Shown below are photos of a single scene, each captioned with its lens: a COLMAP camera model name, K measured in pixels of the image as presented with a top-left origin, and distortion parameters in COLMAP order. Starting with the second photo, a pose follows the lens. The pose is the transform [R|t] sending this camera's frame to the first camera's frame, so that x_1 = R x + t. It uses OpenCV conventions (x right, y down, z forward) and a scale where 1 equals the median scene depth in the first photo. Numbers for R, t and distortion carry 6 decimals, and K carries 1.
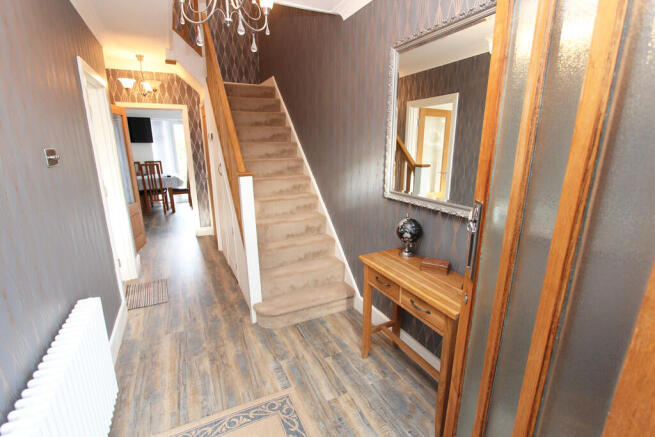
lens RADIAL K [[302.9, 0, 330.5], [0, 302.9, 216.9], [0, 0, 1]] dist [-0.014964, 0.000528]
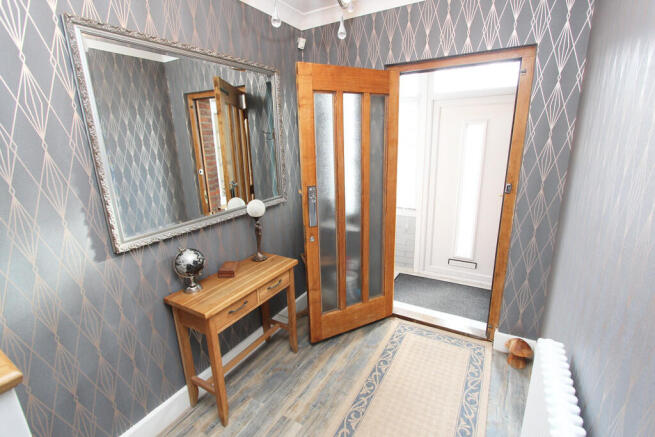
lens RADIAL K [[302.9, 0, 331.0], [0, 302.9, 220.9], [0, 0, 1]] dist [-0.014964, 0.000528]
pose [[-0.551571, -0.203525, 0.808917, -0.710038], [0.228957, 0.895587, 0.381449, -0.329926], [-0.802090, 0.395603, -0.447381, 1.092185]]
